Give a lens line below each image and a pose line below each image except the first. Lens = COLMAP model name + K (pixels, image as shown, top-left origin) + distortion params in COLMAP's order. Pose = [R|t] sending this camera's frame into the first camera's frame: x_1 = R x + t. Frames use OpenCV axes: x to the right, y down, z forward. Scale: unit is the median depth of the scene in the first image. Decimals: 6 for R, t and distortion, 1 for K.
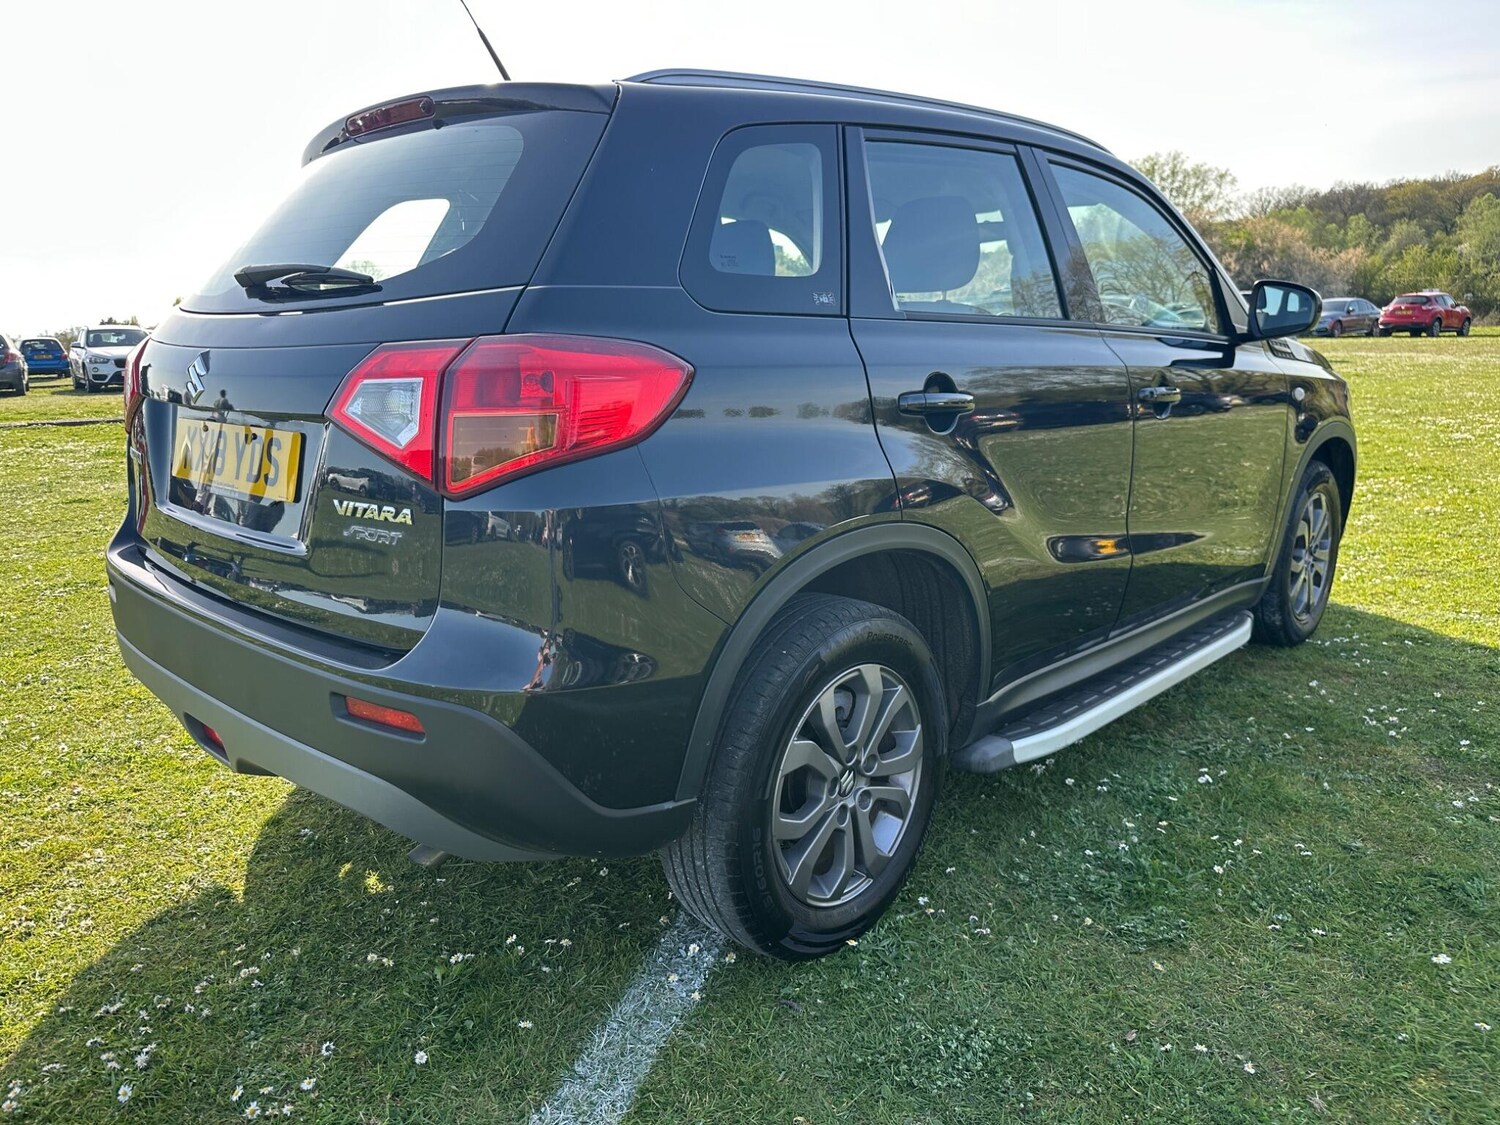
lens RADIAL K [[1114.7, 0, 750.0], [0, 1114.7, 562.5], [0, 0, 1]] dist [0.103012, -0.170060]
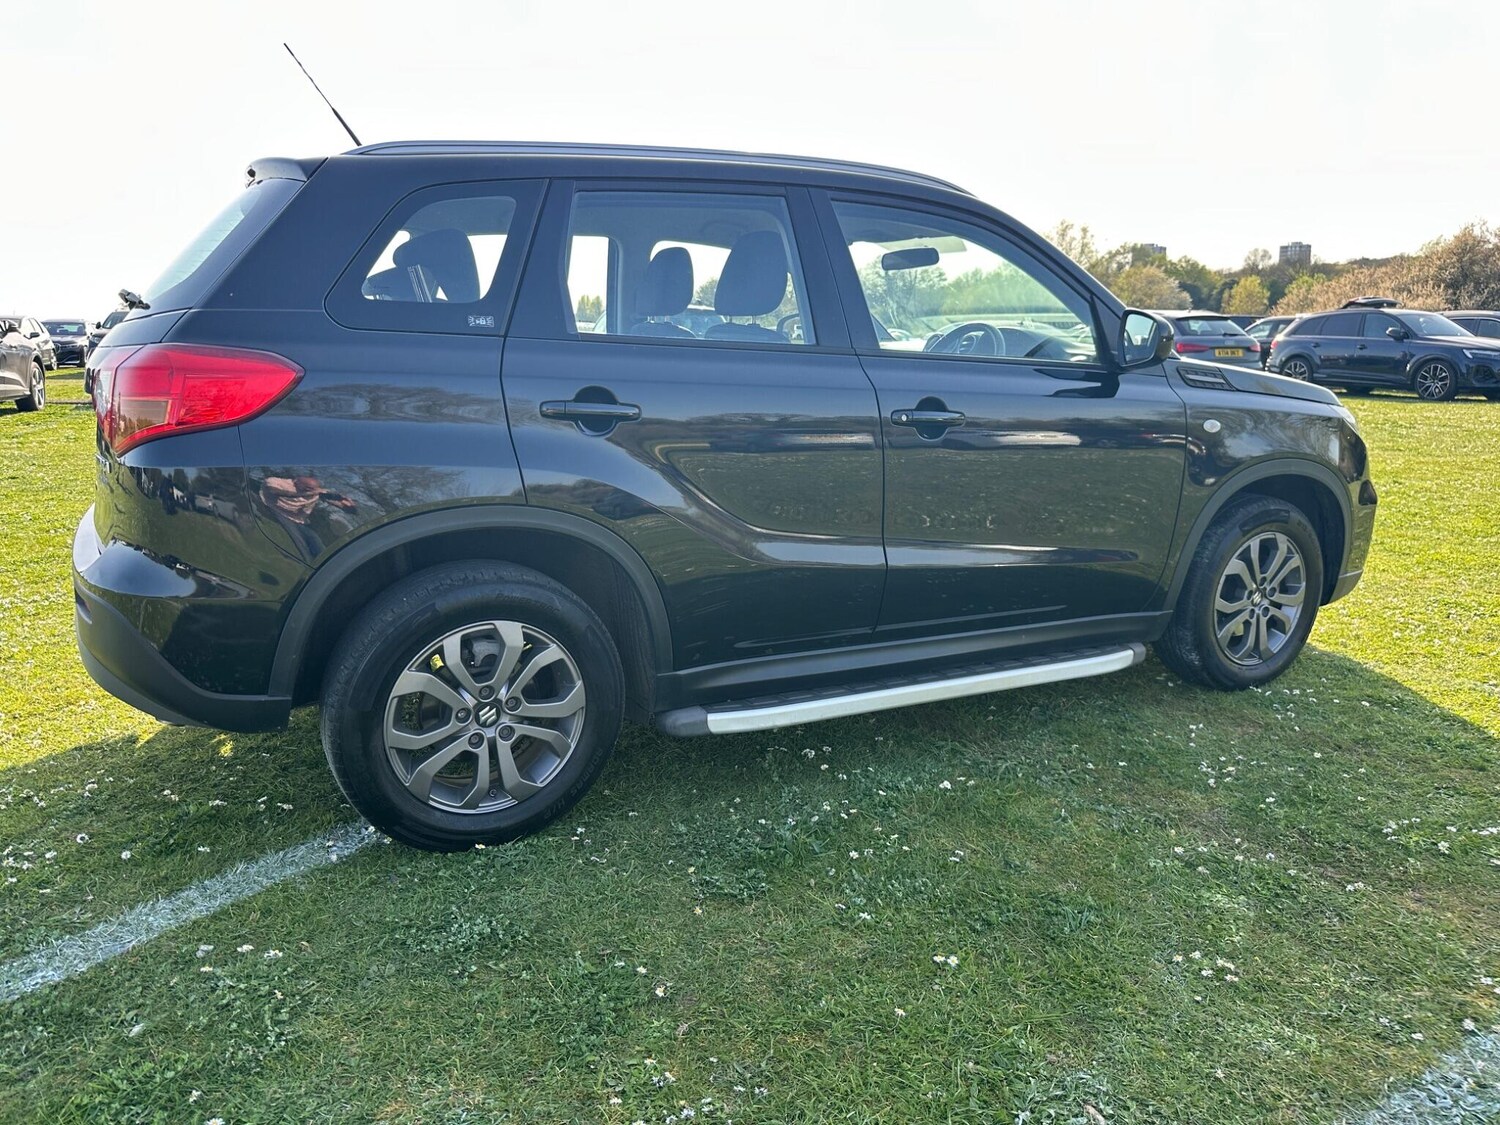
lens RADIAL K [[1089.7, 0, 750.0], [0, 1089.7, 562.5], [0, 0, 1]] dist [0.125222, -0.223874]
pose [[0.940748, 0.092909, -0.326129, 0.703668], [-0.093531, 0.995521, 0.013811, -0.013852], [0.325952, 0.017510, 0.945224, -0.042999]]
